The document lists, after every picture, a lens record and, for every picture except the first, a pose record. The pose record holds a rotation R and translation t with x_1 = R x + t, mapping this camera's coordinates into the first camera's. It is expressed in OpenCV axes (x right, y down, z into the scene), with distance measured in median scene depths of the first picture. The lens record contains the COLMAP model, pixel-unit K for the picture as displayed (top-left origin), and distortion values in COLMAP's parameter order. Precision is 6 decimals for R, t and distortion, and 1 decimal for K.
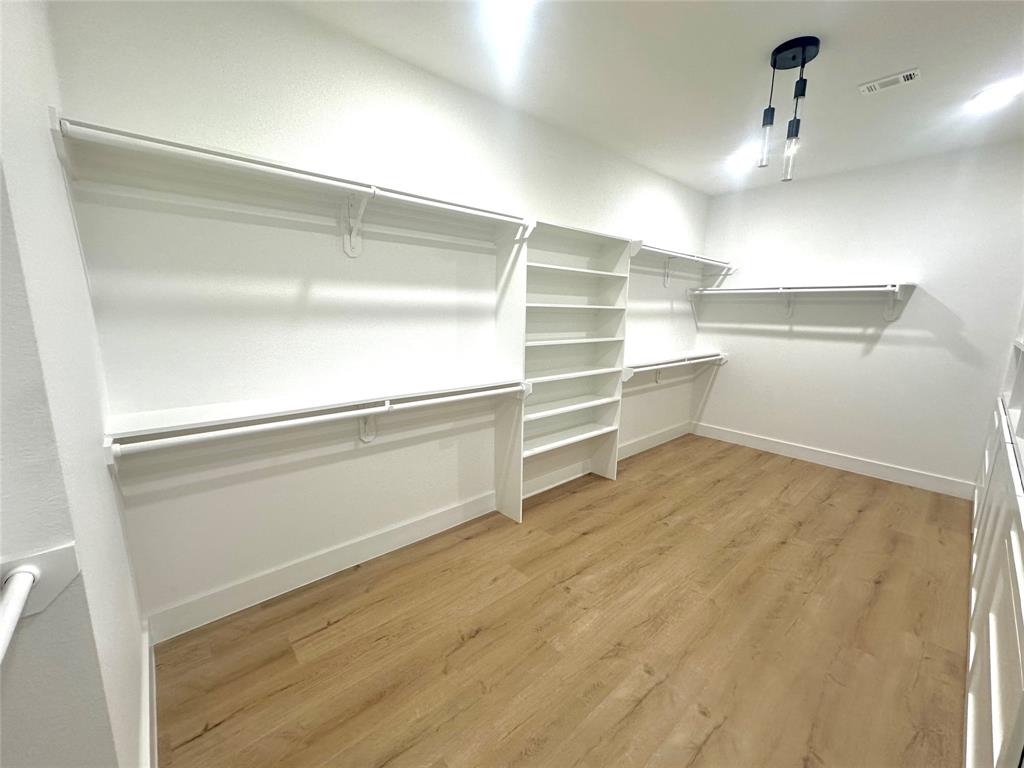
lens RADIAL K [[408.4, 0, 512.0], [0, 408.4, 384.0], [0, 0, 1]] dist [-0.003141, 0.000049]
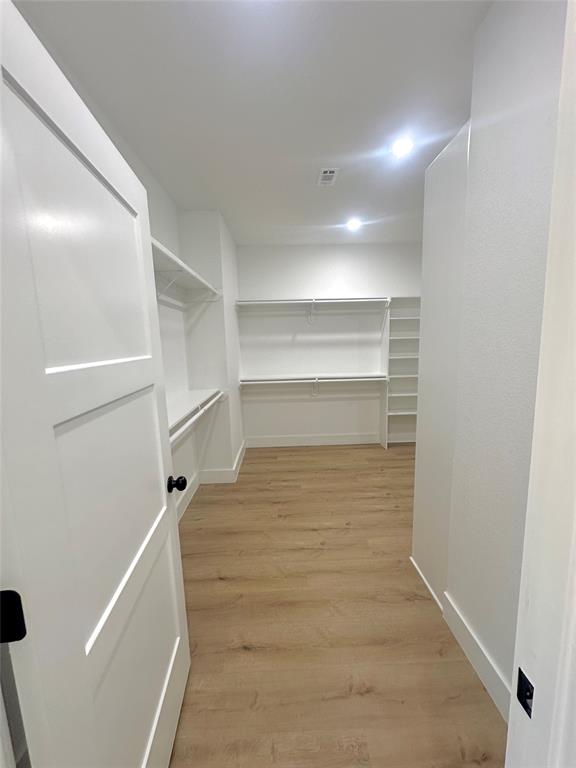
lens RADIAL K [[306.3, 0, 290.1], [0, 306.3, 384.4], [0, 0, 1]] dist [-0.003141, 0.000049]
pose [[0.769640, 0.056274, -0.635993, 0.695295], [-0.077892, 0.996943, -0.006050, 0.090695], [0.633708, 0.054195, 0.771671, -0.527515]]
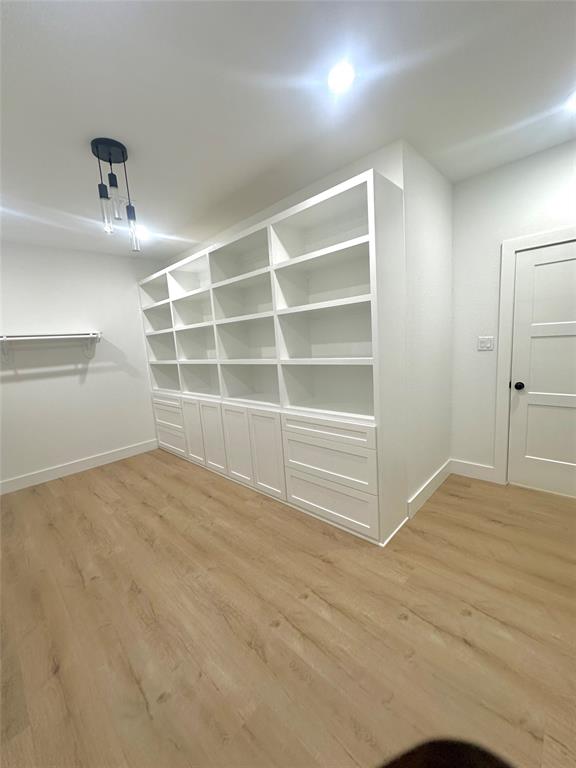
lens RADIAL K [[306.3, 0, 290.1], [0, 306.3, 384.4], [0, 0, 1]] dist [-0.003141, 0.000049]
pose [[-0.084526, -0.155593, 0.984198, -0.346110], [0.245506, 0.954030, 0.171909, -0.115553], [-0.965703, 0.256158, -0.042441, 0.568516]]
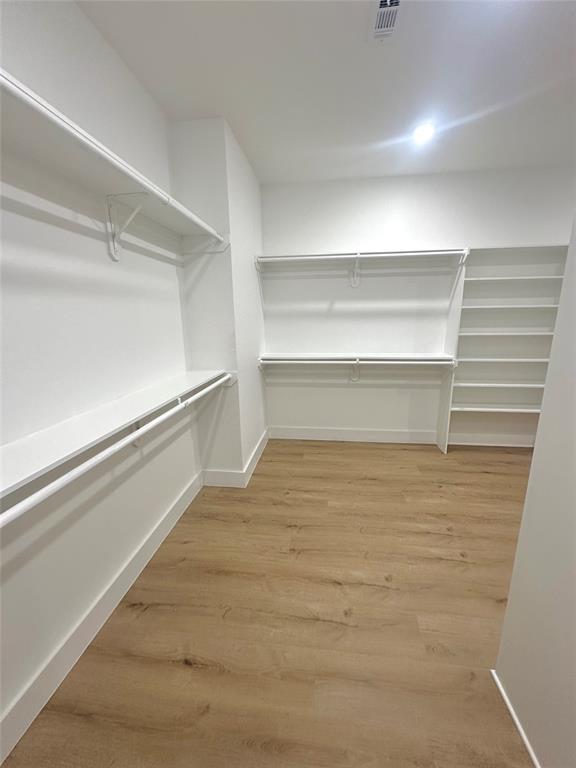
lens RADIAL K [[306.3, 0, 290.1], [0, 306.3, 384.4], [0, 0, 1]] dist [-0.003141, 0.000049]
pose [[0.665871, 0.141249, -0.732574, 0.516105], [-0.109869, 0.989774, 0.090975, 0.055507], [0.737933, 0.019909, 0.674581, -0.229148]]
